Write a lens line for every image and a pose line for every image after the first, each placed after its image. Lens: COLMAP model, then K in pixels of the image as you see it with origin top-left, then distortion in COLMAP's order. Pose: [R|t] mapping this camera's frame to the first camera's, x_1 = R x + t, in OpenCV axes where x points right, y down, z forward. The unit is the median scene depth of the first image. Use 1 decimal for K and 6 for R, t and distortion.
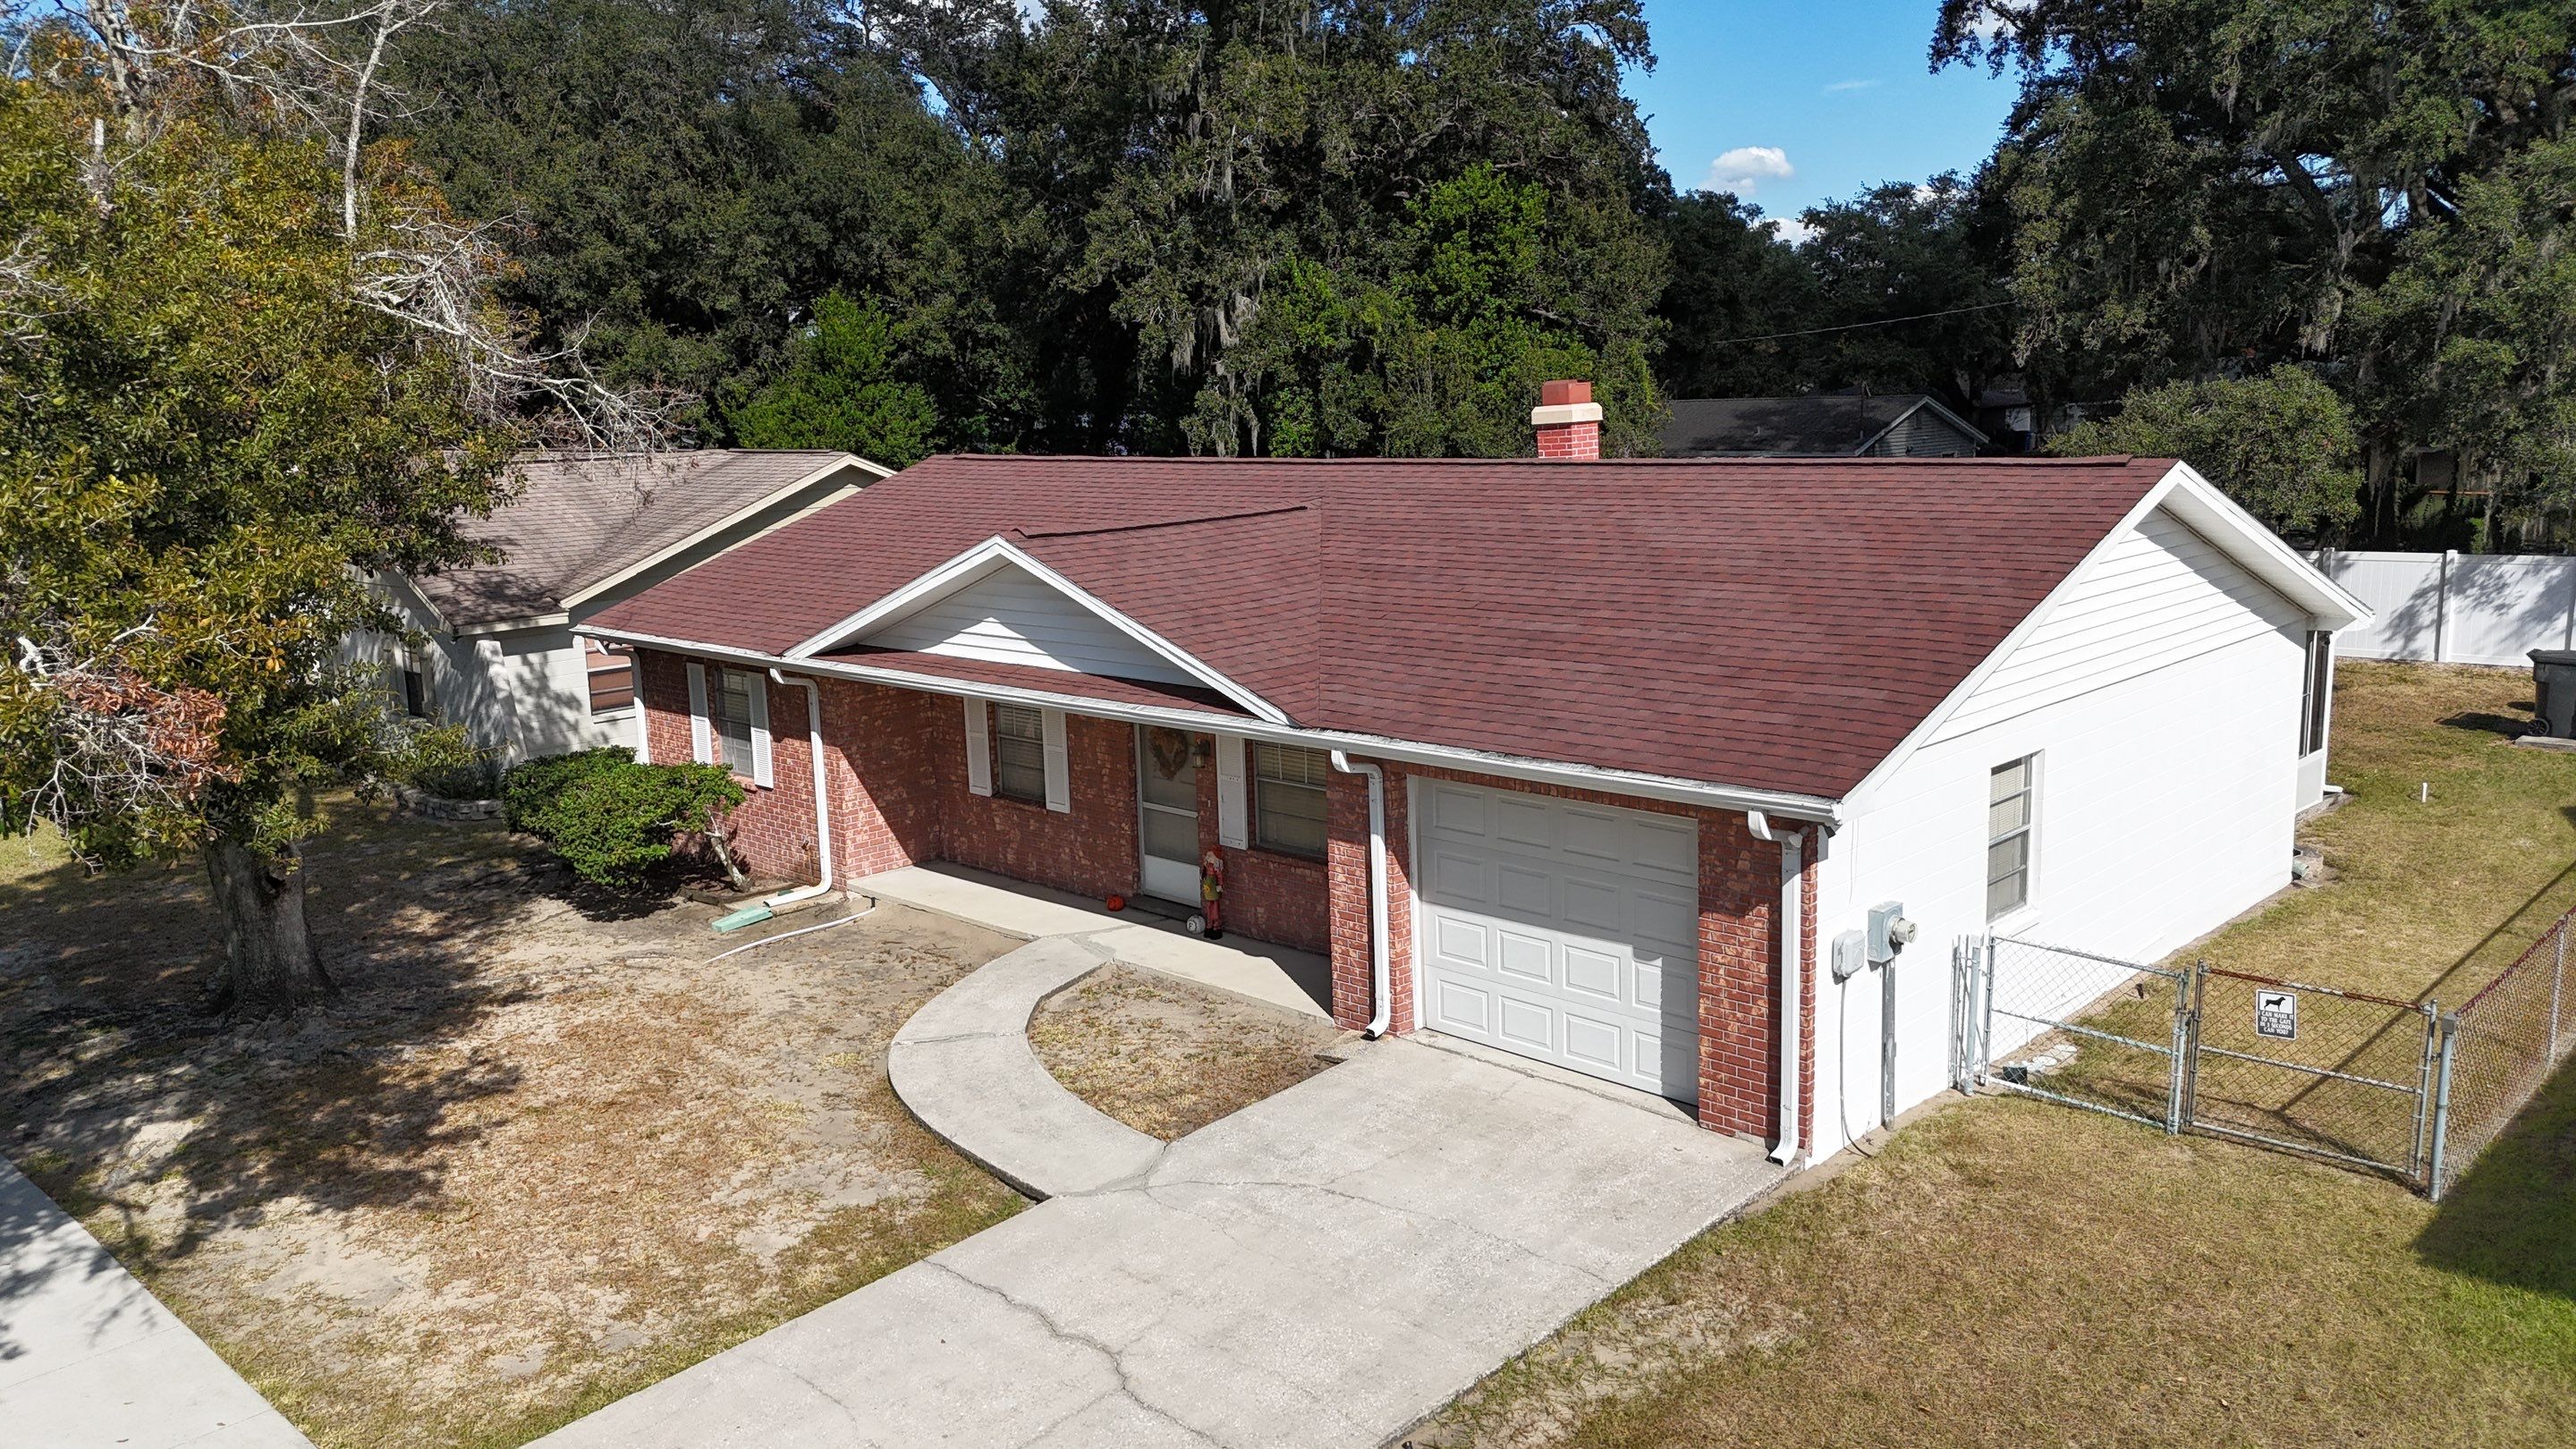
lens RADIAL K [[1896.5, 0, 1294.4], [0, 1896.5, 721.6], [0, 0, 1]] dist [0.060157, -0.049804]
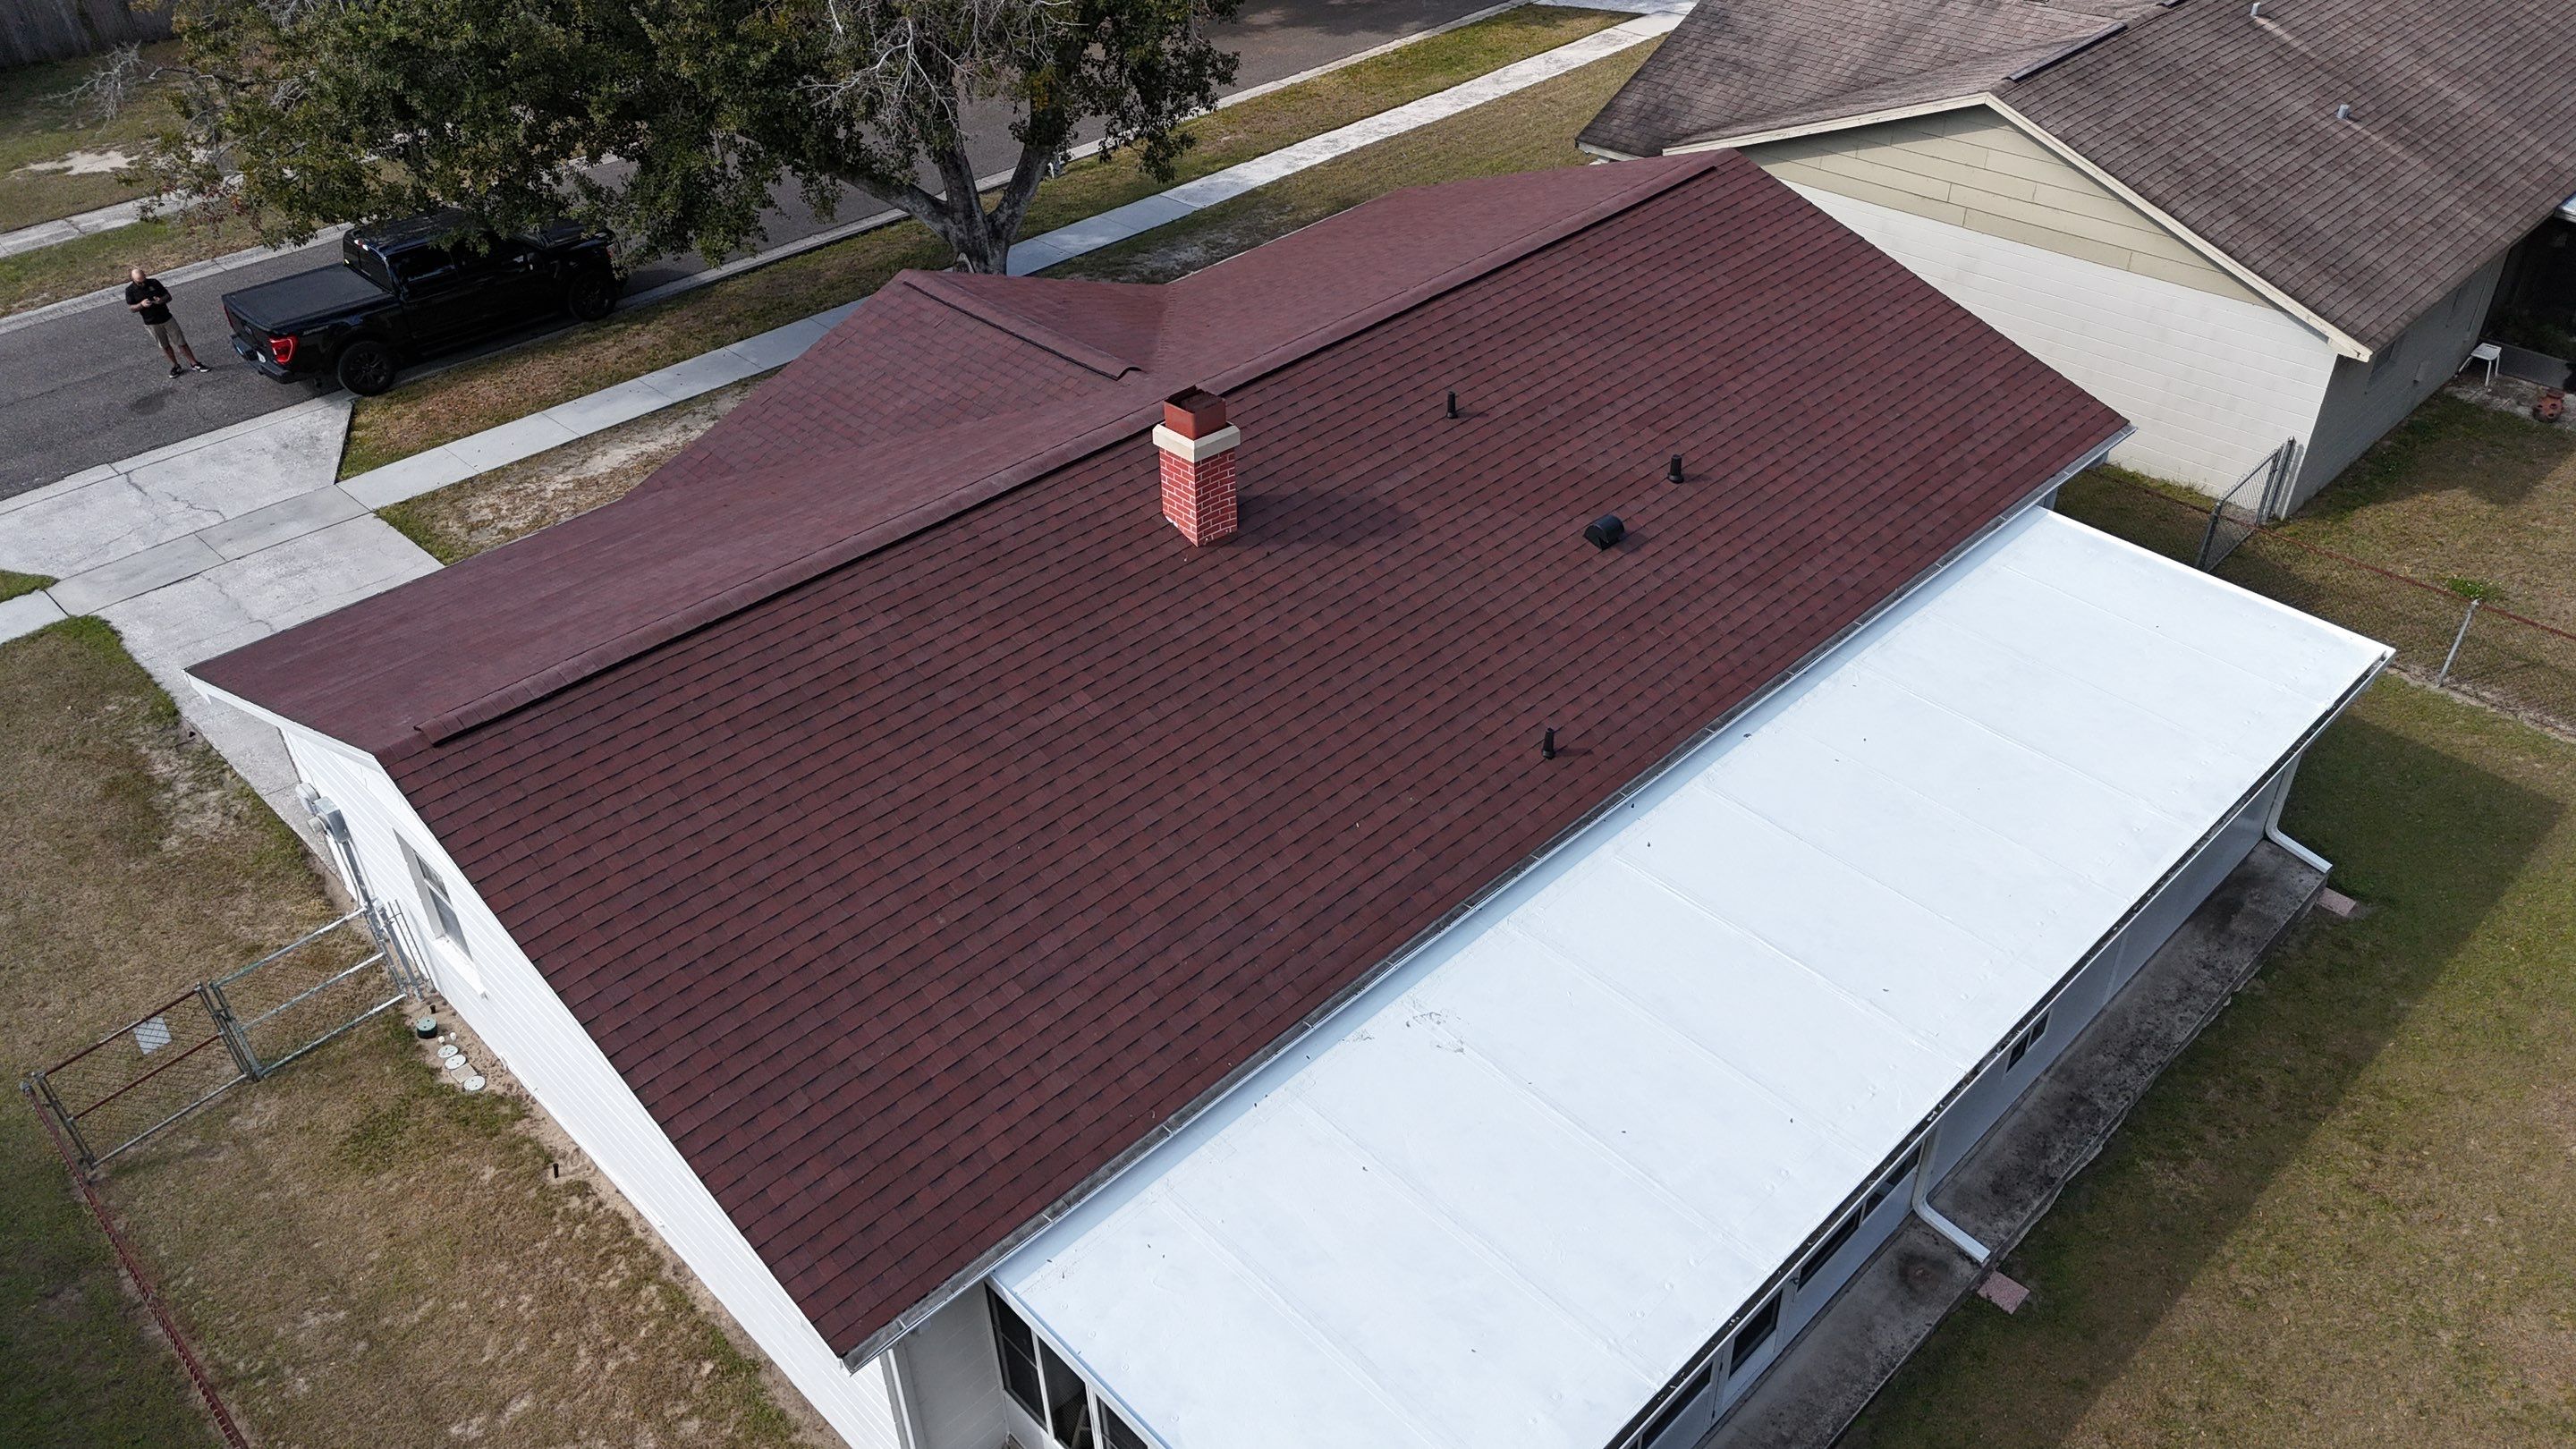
lens RADIAL K [[1896.5, 0, 1288.7], [0, 1896.5, 726.4], [0, 0, 1]] dist [0.060157, -0.049804]
pose [[-0.022451, 0.613766, -0.789169, 1.082121], [-0.150711, 0.778269, 0.609577, -0.713264], [0.988323, 0.132622, 0.075029, 1.269684]]
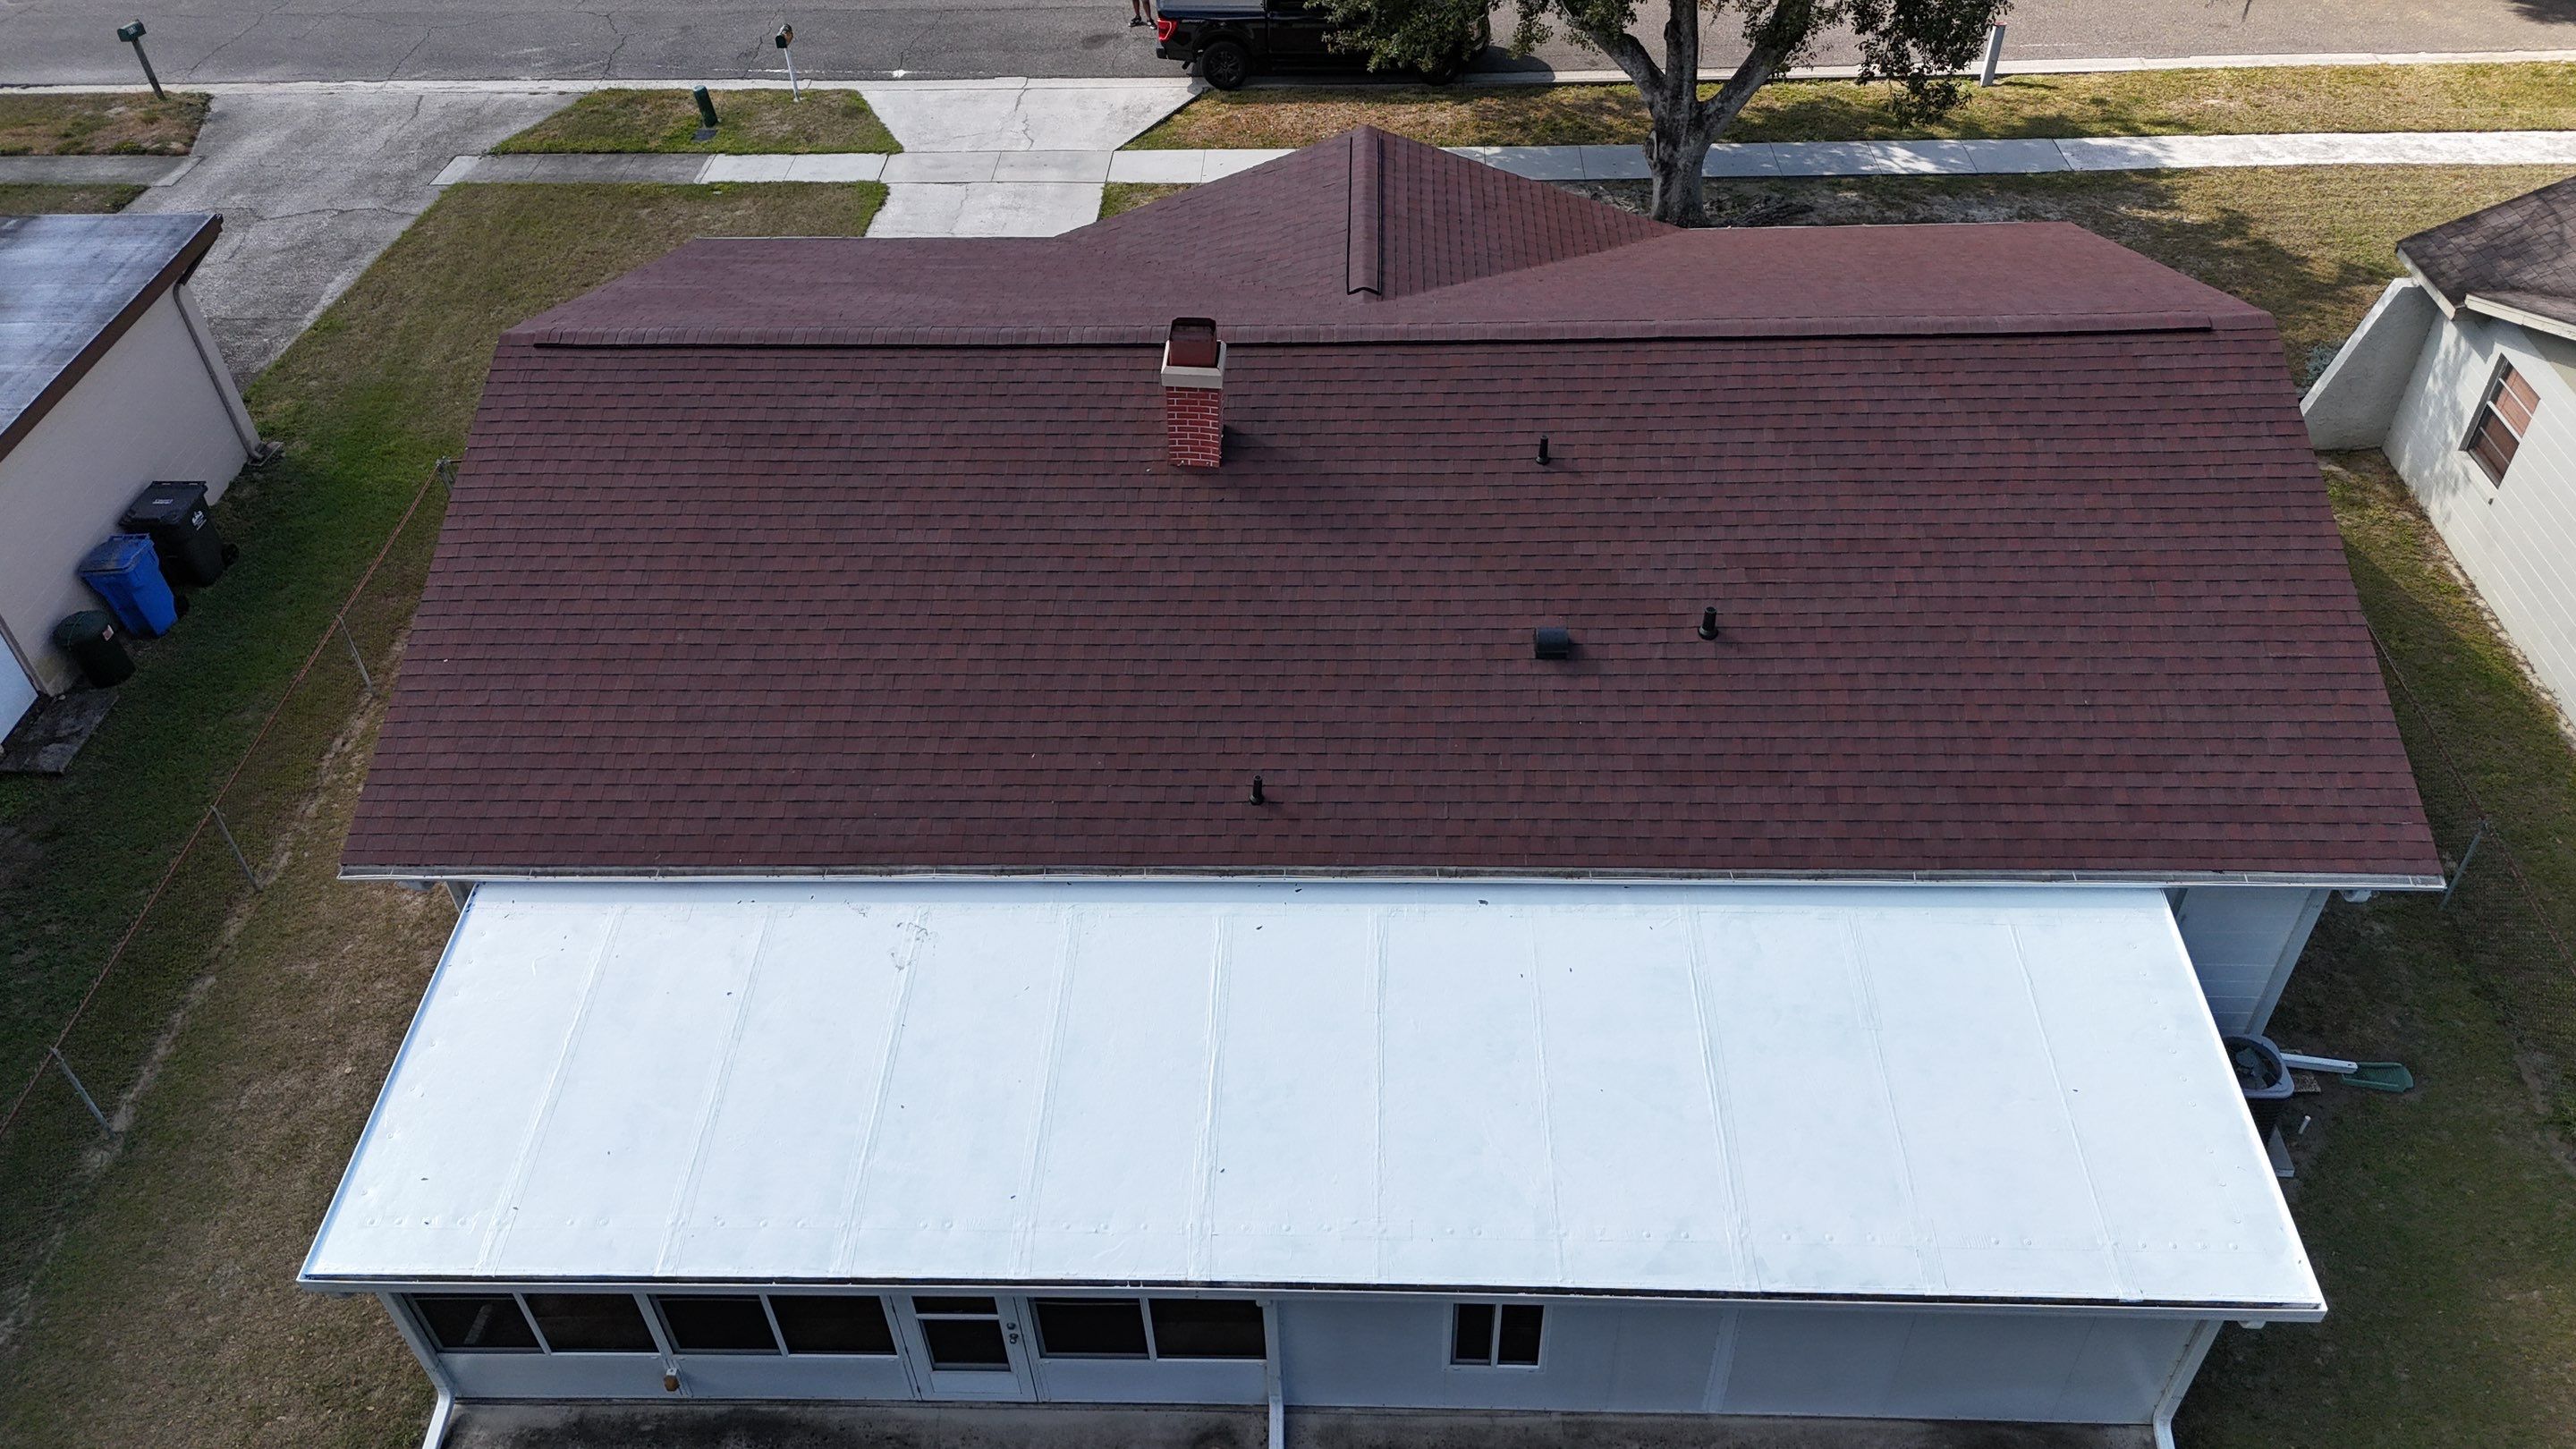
lens RADIAL K [[1896.5, 0, 1289.3], [0, 1896.5, 721.8], [0, 0, 1]] dist [0.060157, -0.049804]
pose [[-0.740291, 0.484919, -0.465643, 0.728232], [-0.066759, 0.636178, 0.768649, -0.889325], [0.668964, 0.600110, -0.438584, 1.889124]]
